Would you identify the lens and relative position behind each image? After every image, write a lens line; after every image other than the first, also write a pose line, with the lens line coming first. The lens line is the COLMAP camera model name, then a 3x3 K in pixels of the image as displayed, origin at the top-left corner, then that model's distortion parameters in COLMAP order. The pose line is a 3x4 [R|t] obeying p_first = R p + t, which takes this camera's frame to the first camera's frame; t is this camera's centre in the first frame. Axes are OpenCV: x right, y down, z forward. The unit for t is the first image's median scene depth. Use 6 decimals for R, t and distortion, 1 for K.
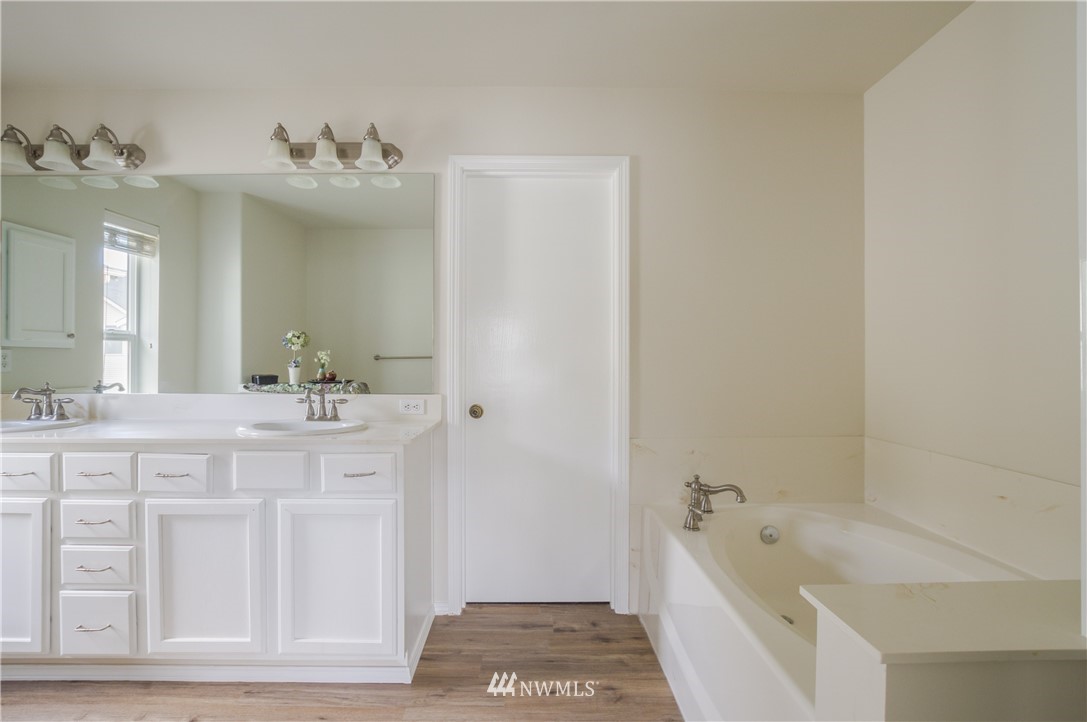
lens RADIAL K [[487.4, 0, 534.0], [0, 487.4, 354.9], [0, 0, 1]] dist [-0.032448, 0.008395]
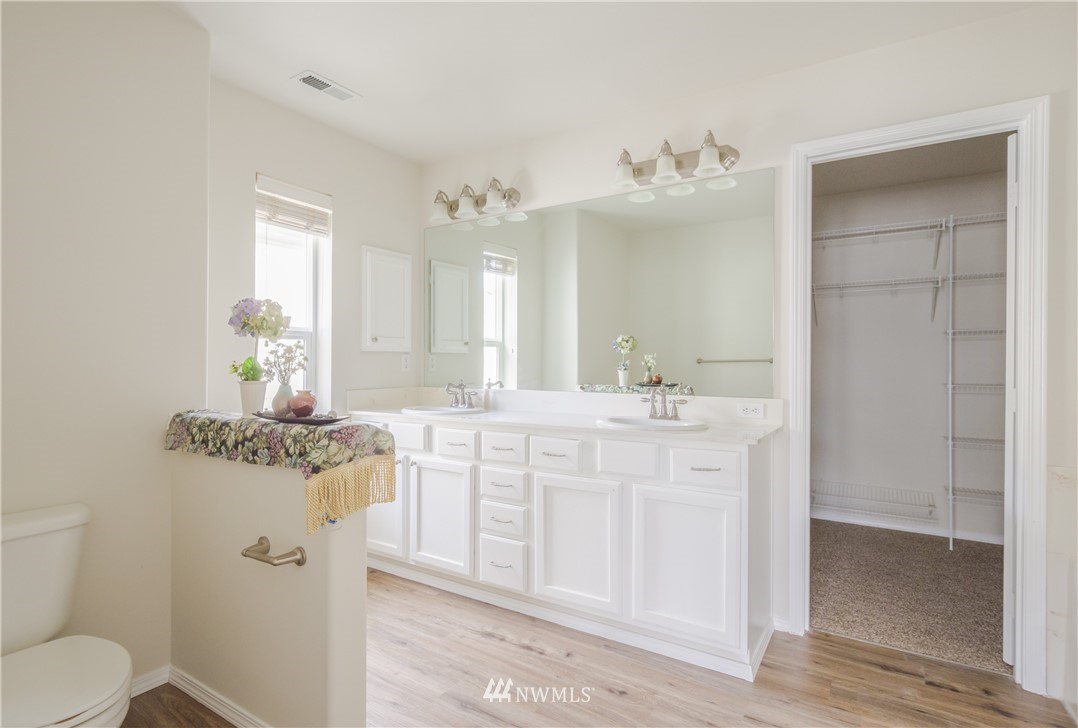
lens RADIAL K [[552.4, 0, 536.5], [0, 552.4, 363.7], [0, 0, 1]] dist [-0.001323, 0.001457]
pose [[0.838362, 0.003085, -0.545105, -0.005119], [0.002502, 0.999952, 0.009507, -0.000077], [0.545108, -0.009335, 0.838314, -0.177939]]
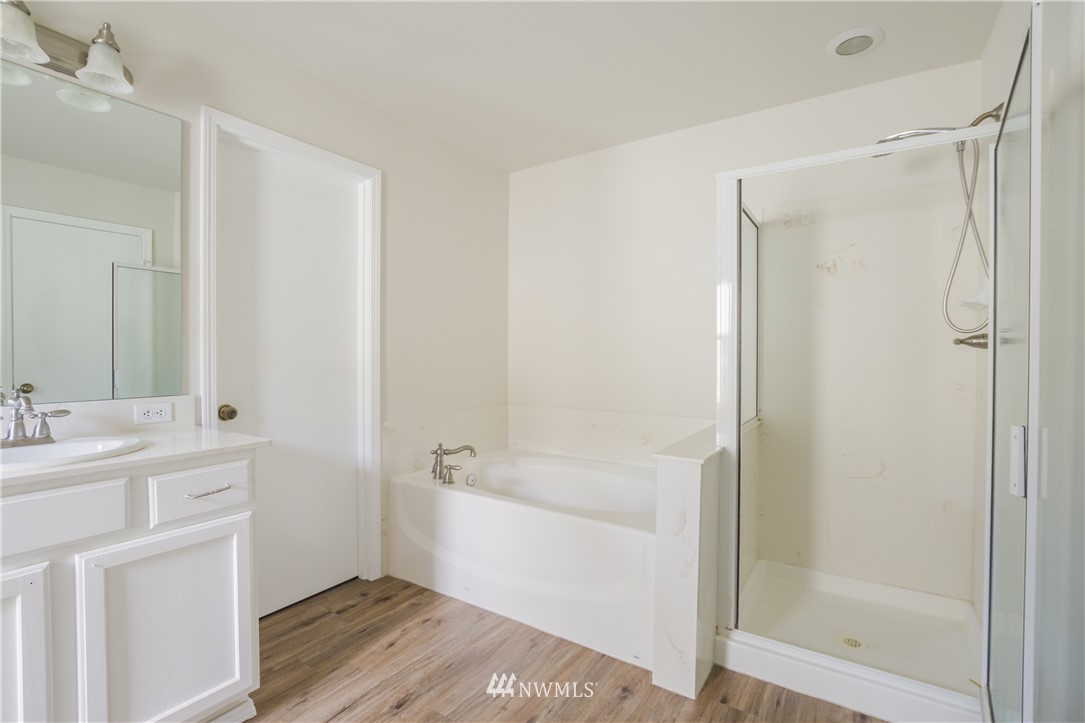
lens RADIAL K [[498.0, 0, 542.4], [0, 498.0, 358.8], [0, 0, 1]] dist [-0.001578, -0.000172]
pose [[0.563738, -0.010222, 0.825890, -0.577165], [-0.009322, 0.999781, 0.018737, -0.001733], [-0.825901, -0.018261, 0.563519, 0.039511]]
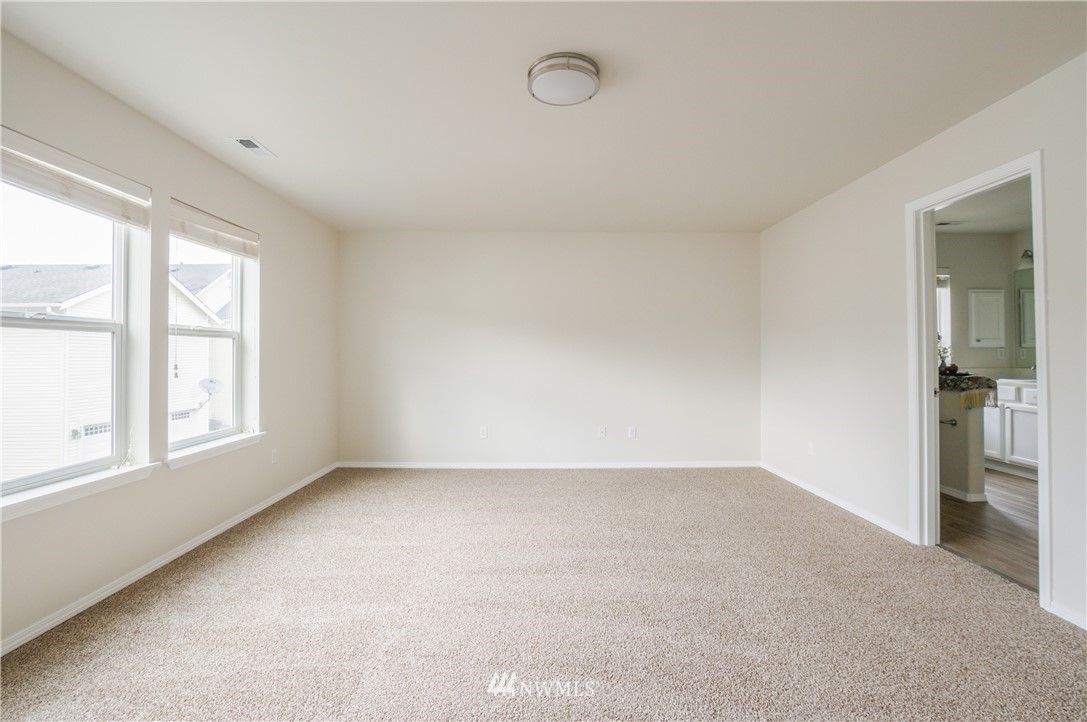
lens RADIAL K [[487.4, 0, 534.0], [0, 487.4, 354.9], [0, 0, 1]] dist [-0.032448, 0.008395]
pose [[-0.007680, -0.005940, -0.999953, 1.161036], [0.016367, 0.999848, -0.006065, -0.004869], [0.999837, -0.016413, -0.007582, -1.318881]]
